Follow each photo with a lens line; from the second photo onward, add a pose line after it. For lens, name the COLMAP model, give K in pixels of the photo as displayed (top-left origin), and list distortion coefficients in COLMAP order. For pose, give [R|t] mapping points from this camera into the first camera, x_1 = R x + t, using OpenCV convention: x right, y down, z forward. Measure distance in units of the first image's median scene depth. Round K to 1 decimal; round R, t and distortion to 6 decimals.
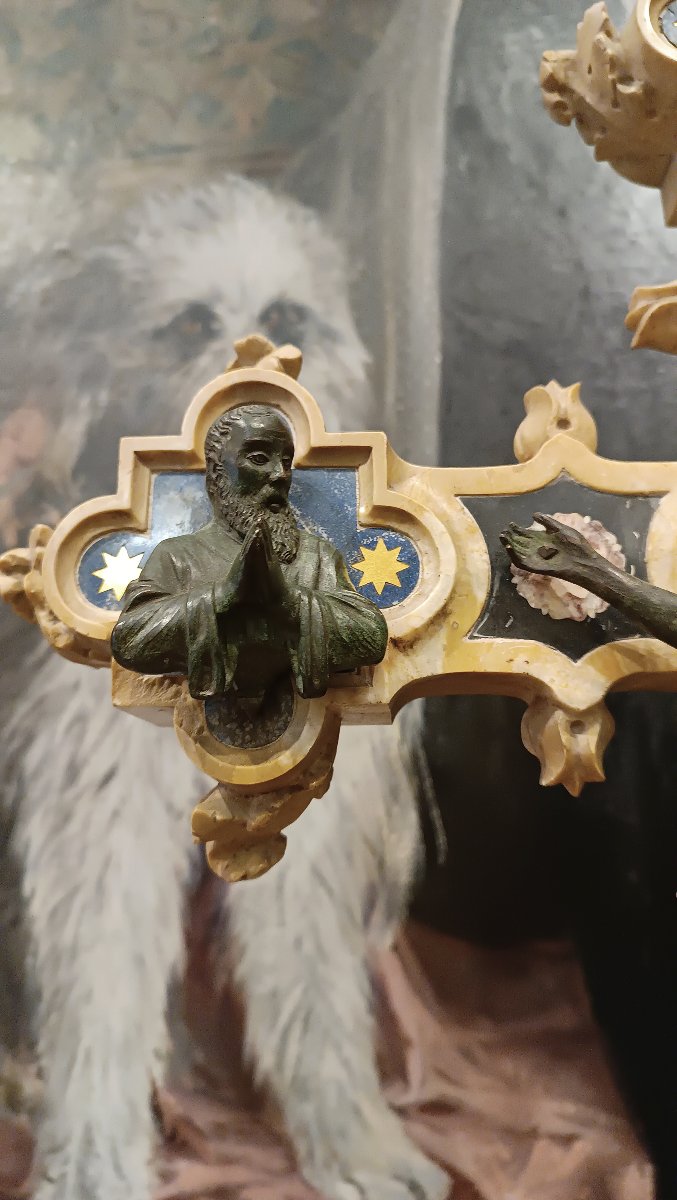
lens RADIAL K [[902.0, 0, 338.5], [0, 902.0, 600.0], [0, 0, 1]] dist [-0.026201, -0.002683]
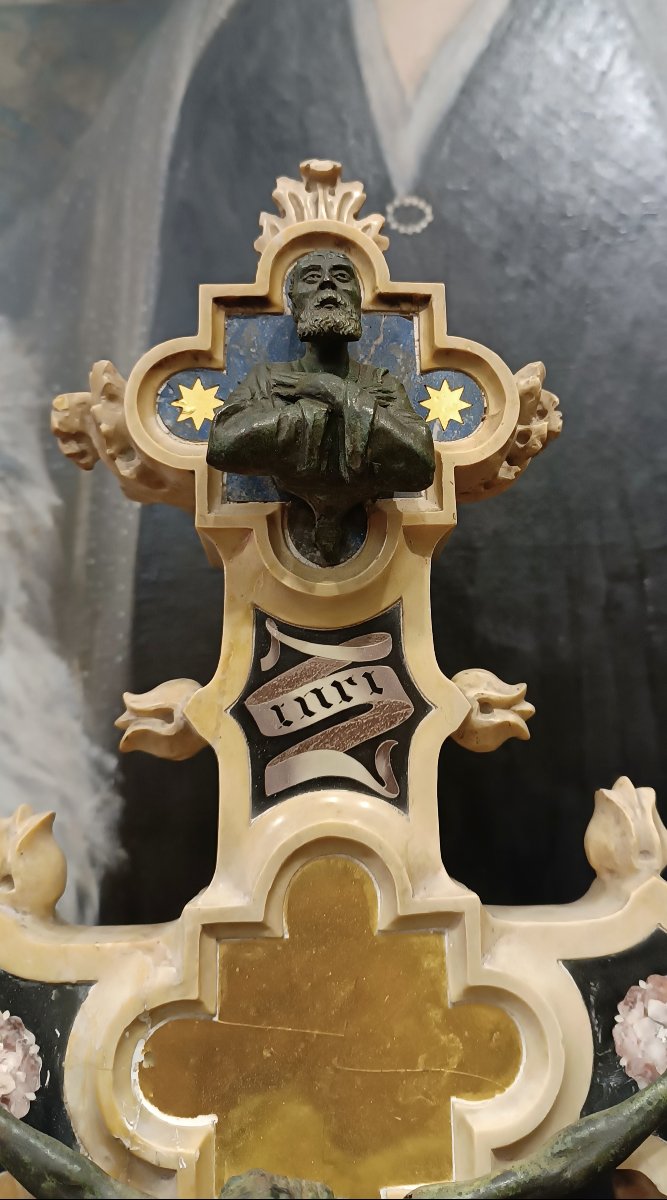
lens RADIAL K [[1042.6, 0, 403.0], [0, 1042.6, 494.1], [0, 0, 1]] dist [-0.009945, -0.012519]
pose [[0.989106, 0.005533, 0.147103, 0.255038], [-0.001389, 0.999600, -0.028260, -0.291658], [-0.147200, 0.027748, 0.988717, -0.061360]]
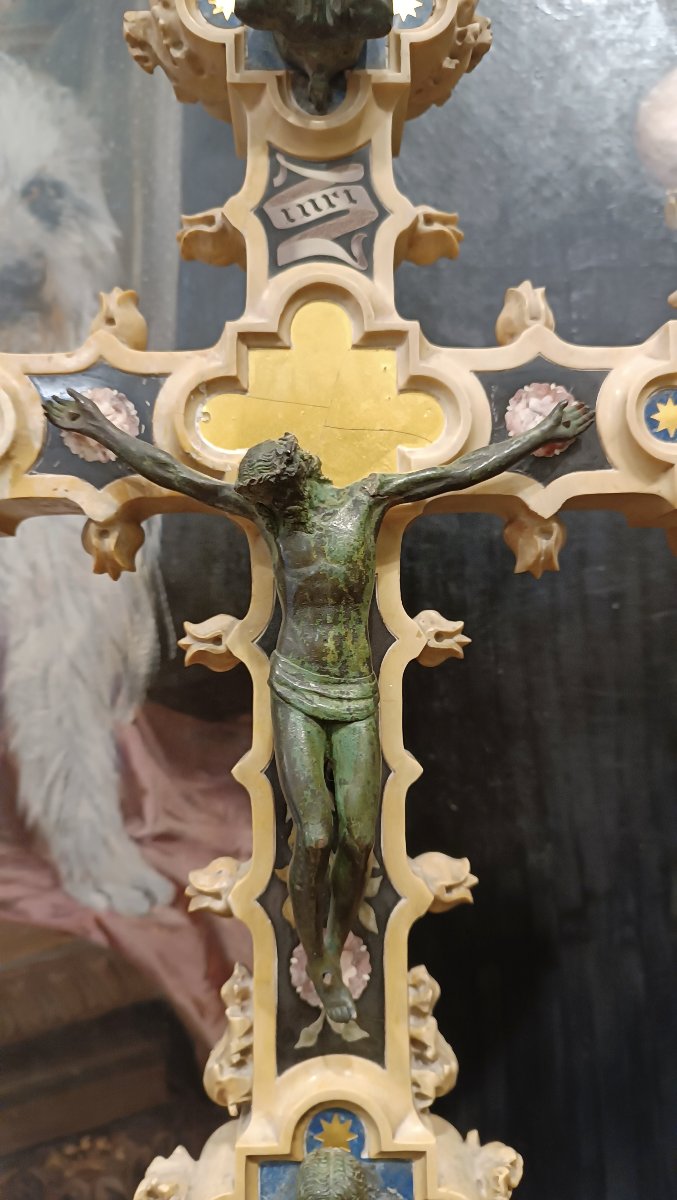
lens RADIAL K [[884.9, 0, 338.5], [0, 884.9, 600.0], [0, 0, 1]] dist [-0.002110, -0.024793]
pose [[0.996416, -0.010153, 0.083974, 0.251462], [-0.004284, 0.985438, 0.169980, -0.001581], [-0.084477, -0.169731, 0.981863, -0.240185]]
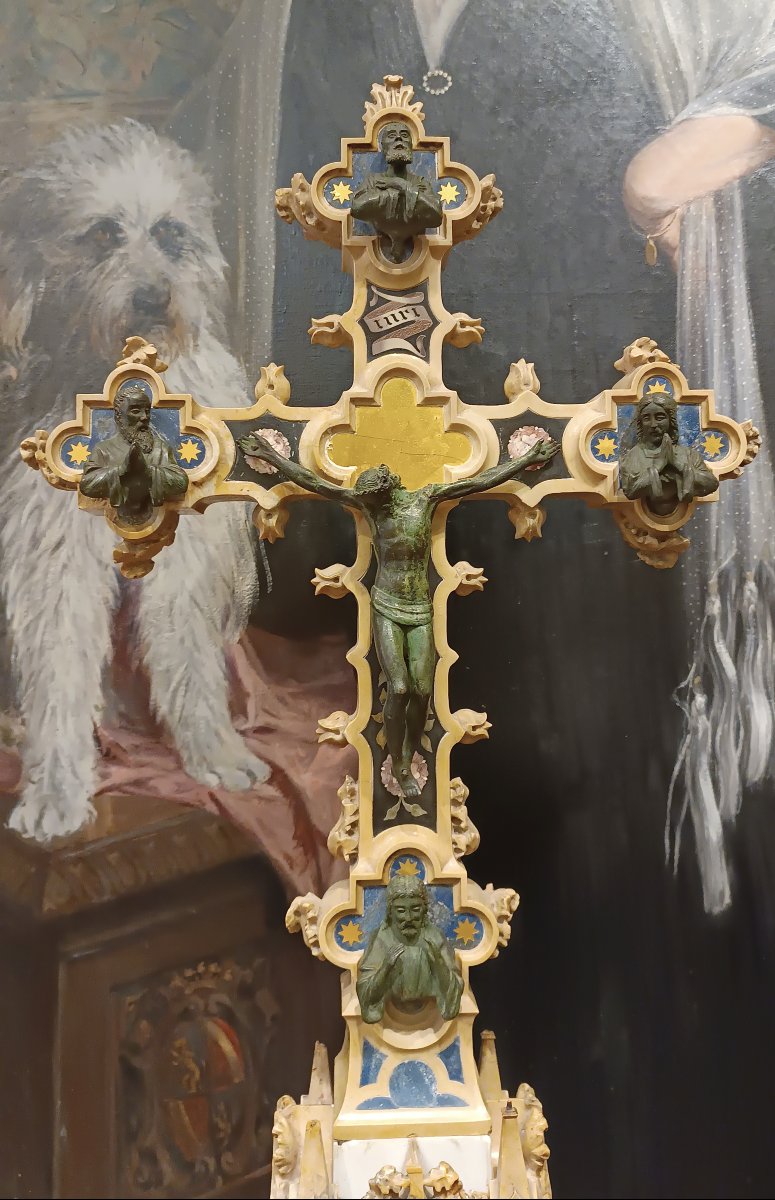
lens RADIAL K [[1012.8, 0, 388.2], [0, 1012.8, 513.6], [0, 0, 1]] dist [0.012527, -0.018673]
pose [[0.994545, -0.006280, 0.104121, 0.143545], [-0.009718, 0.988267, 0.152430, -0.142131], [-0.103856, -0.152610, 0.982814, -0.861606]]
